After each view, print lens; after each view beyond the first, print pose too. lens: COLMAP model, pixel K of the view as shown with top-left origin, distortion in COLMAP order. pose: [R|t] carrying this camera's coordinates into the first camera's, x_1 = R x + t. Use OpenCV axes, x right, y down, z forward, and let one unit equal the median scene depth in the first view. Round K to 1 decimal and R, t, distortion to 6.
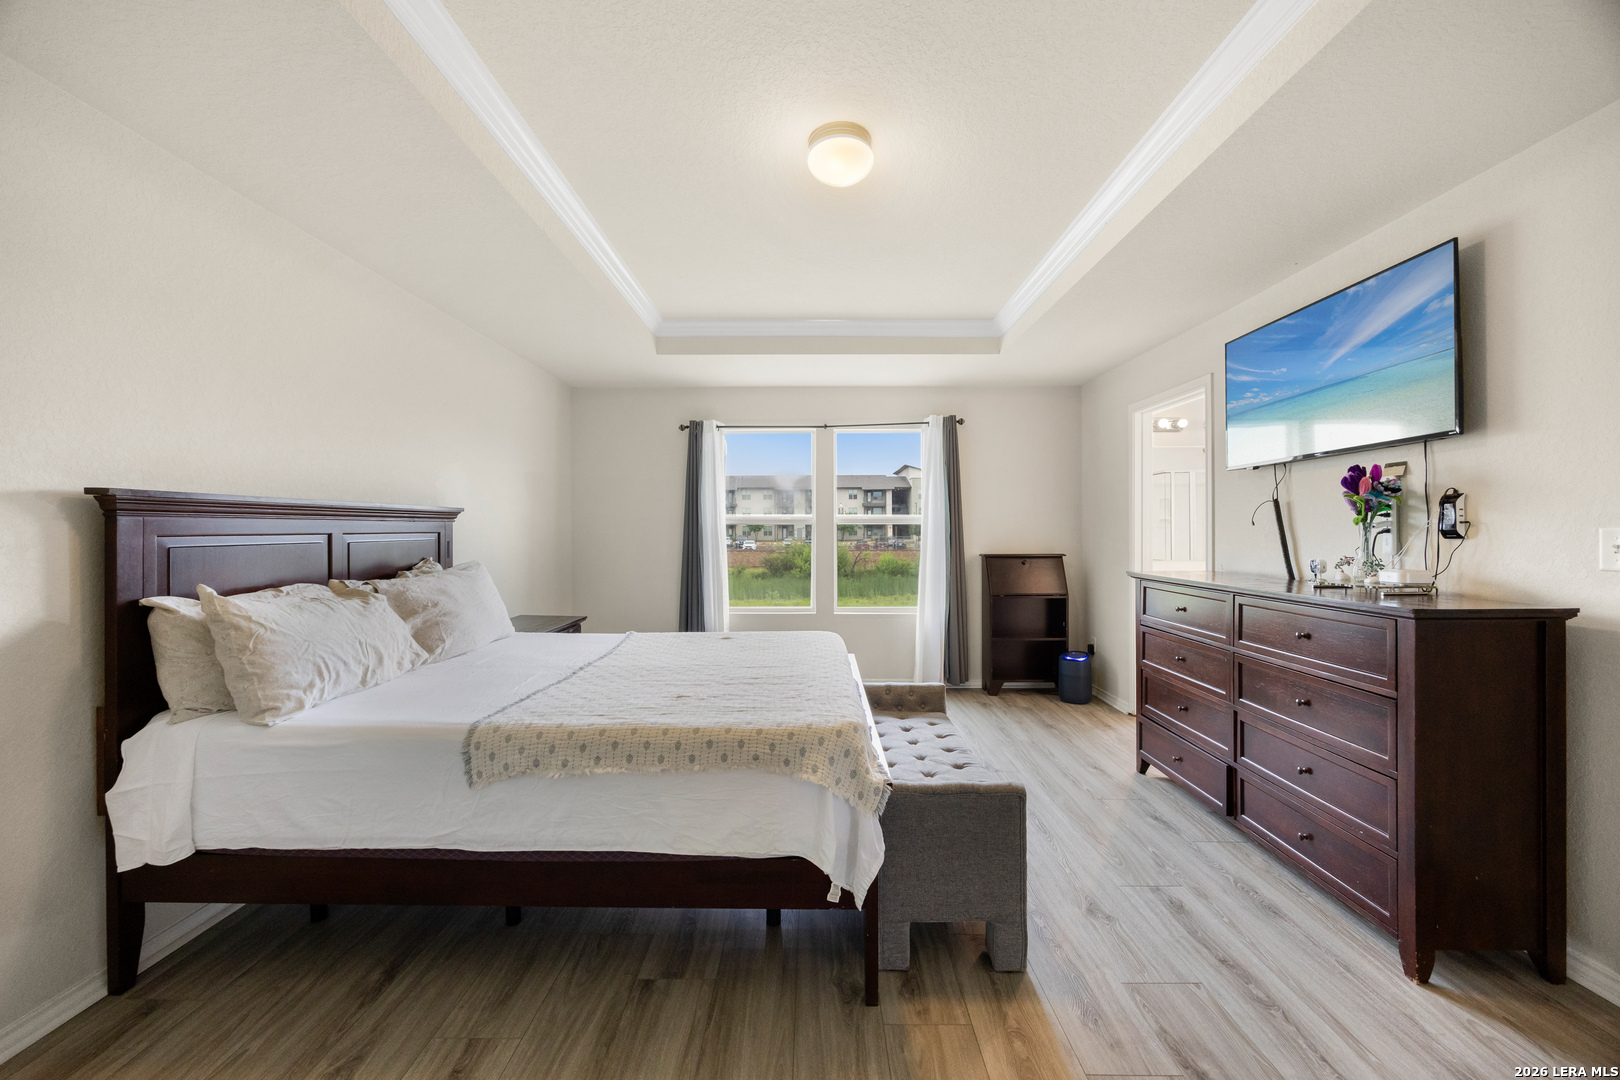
lens RADIAL K [[622.5, 0, 807.6], [0, 622.5, 529.5], [0, 0, 1]] dist [-0.002053, -0.000339]
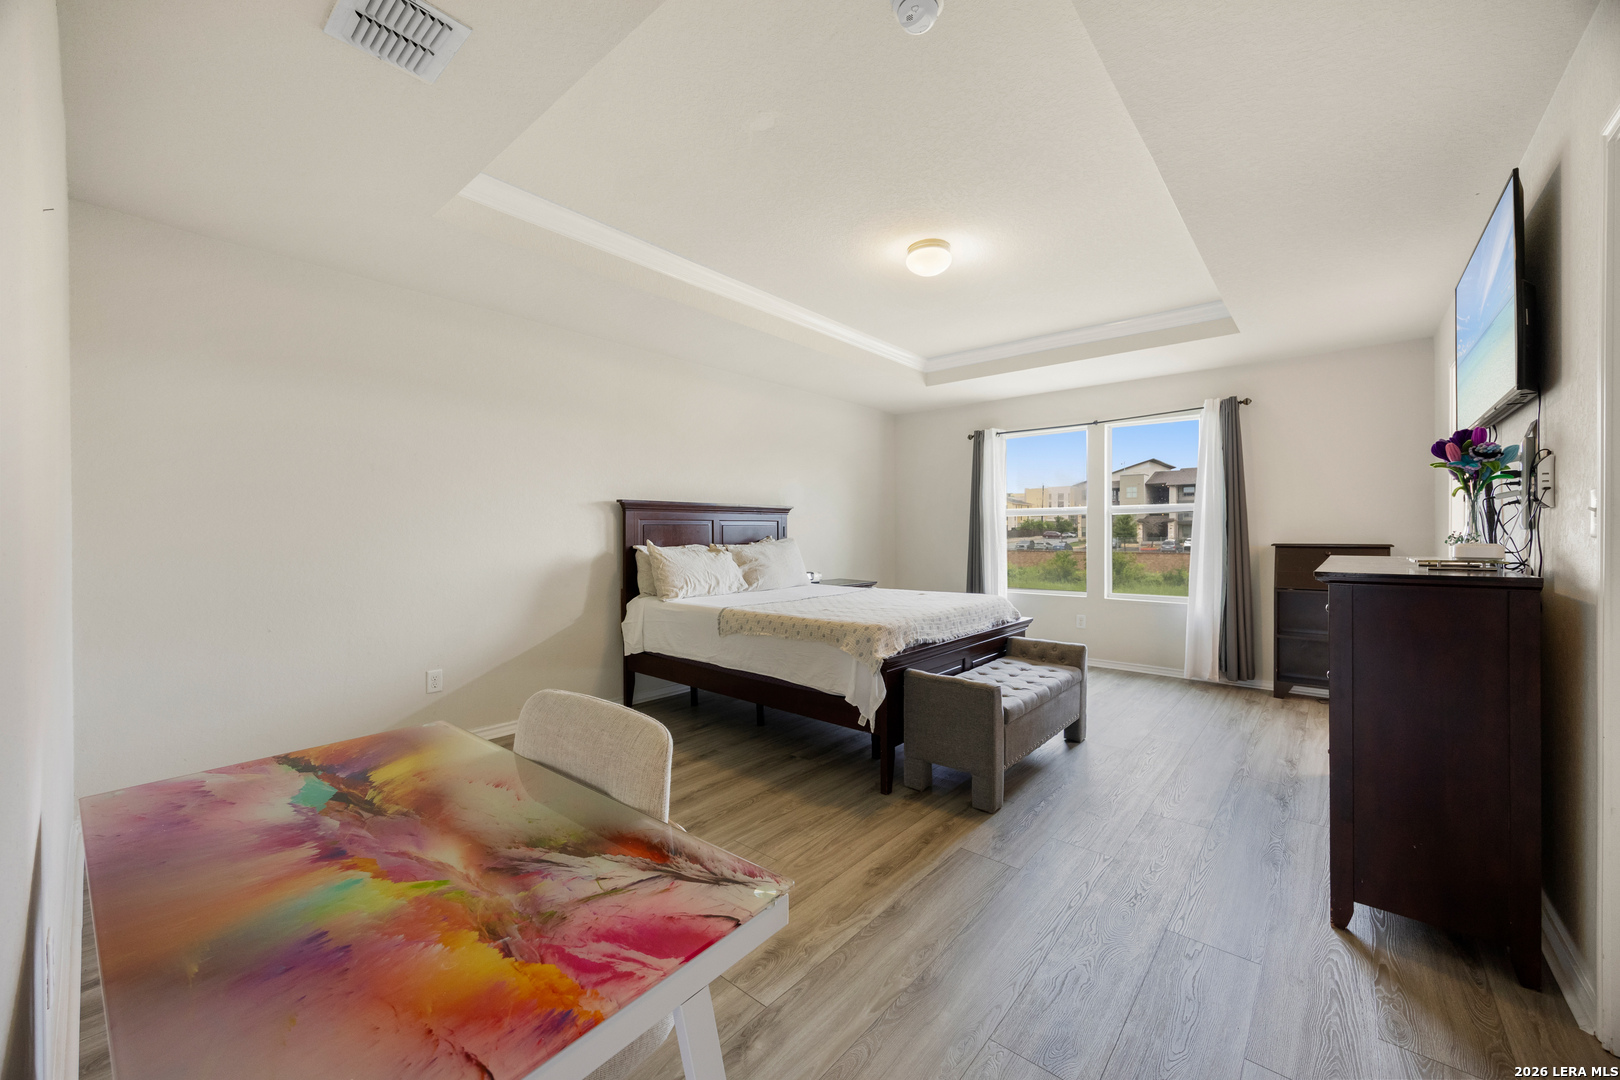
lens RADIAL K [[622.5, 0, 807.6], [0, 622.5, 529.5], [0, 0, 1]] dist [-0.002053, -0.000339]
pose [[0.761435, -0.002172, -0.648238, 0.893742], [0.001500, 0.999998, -0.001589, 0.048696], [0.648240, 0.000238, 0.761436, -0.351907]]
